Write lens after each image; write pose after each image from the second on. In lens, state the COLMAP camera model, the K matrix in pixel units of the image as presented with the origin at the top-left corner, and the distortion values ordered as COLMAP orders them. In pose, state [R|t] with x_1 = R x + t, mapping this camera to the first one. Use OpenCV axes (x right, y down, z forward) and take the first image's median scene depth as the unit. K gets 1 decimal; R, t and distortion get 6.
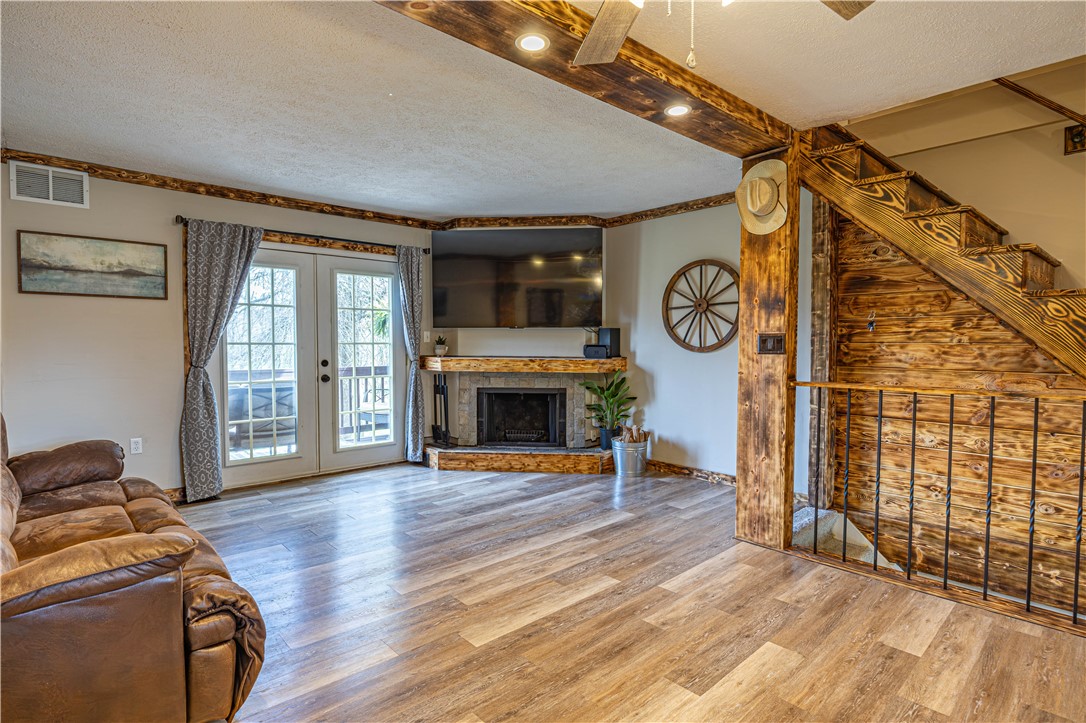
lens RADIAL K [[546.0, 0, 538.7], [0, 546.0, 362.9], [0, 0, 1]] dist [-0.006040, -0.001242]
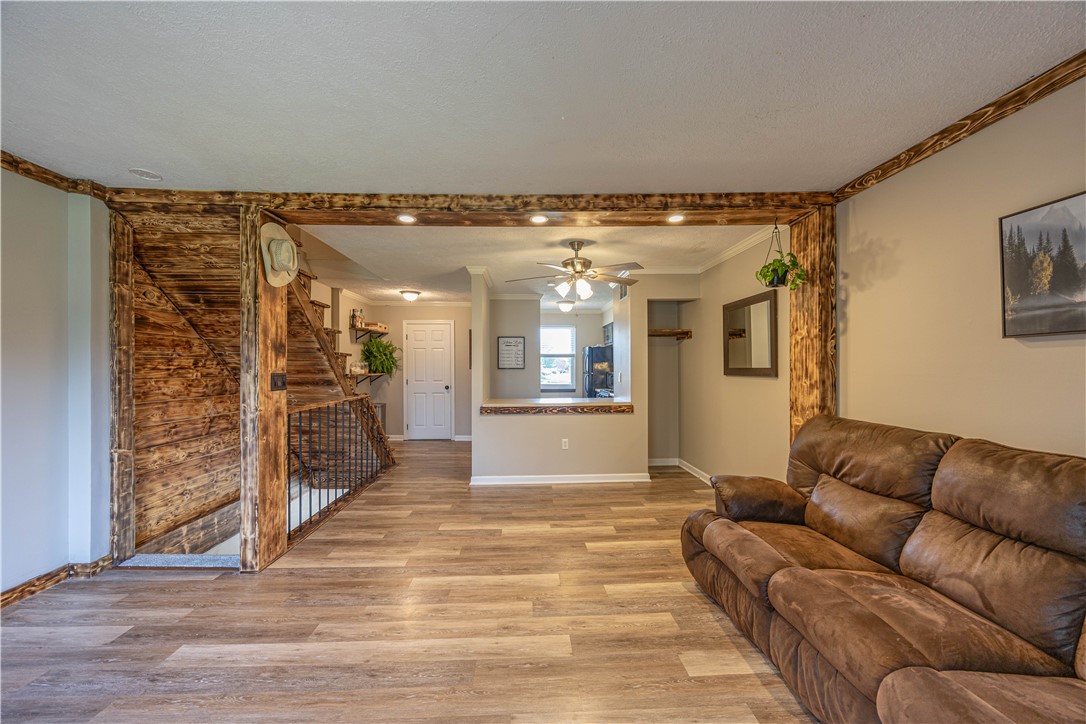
lens RADIAL K [[417.5, 0, 537.7], [0, 417.5, 364.6], [0, 0, 1]] dist [-0.000780, -0.000022]
pose [[-0.760316, 0.000178, 0.649553, -0.510542], [0.020132, 0.999526, 0.023292, -0.071129], [-0.649241, 0.030786, -0.759959, 1.155854]]
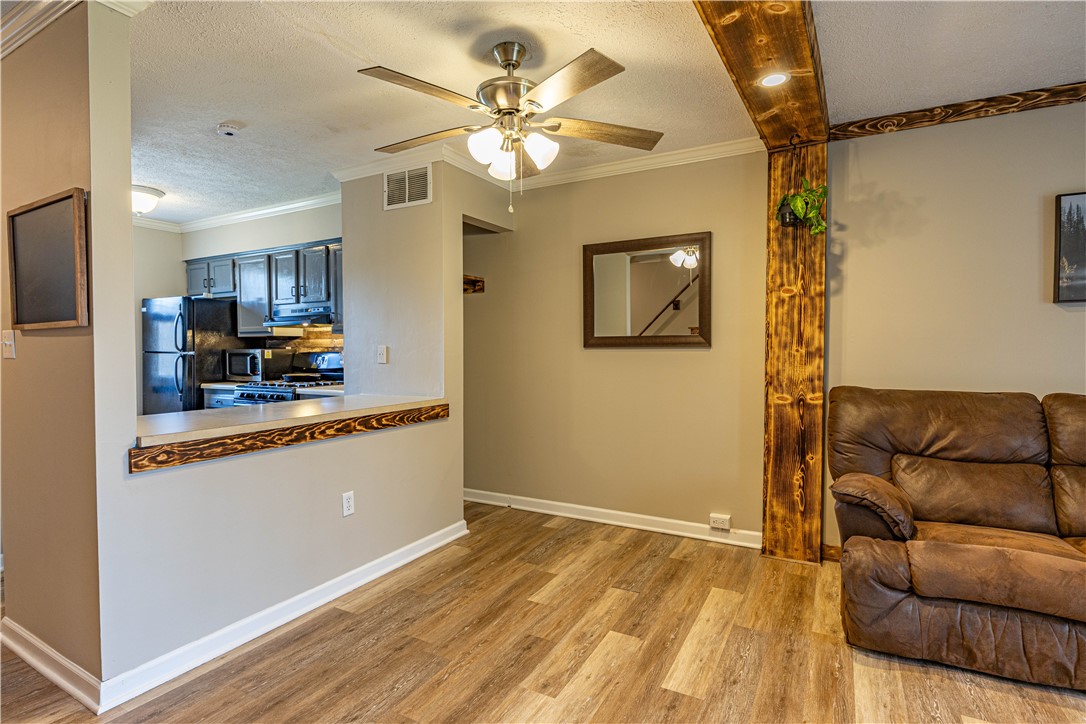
lens RADIAL K [[546.0, 0, 538.7], [0, 546.0, 363.4], [0, 0, 1]] dist [-0.006040, -0.001242]
pose [[-0.950130, 0.003026, -0.311840, 0.247884], [-0.014438, 0.998454, 0.053679, -0.028999], [0.311520, 0.055504, -0.948617, 0.907465]]
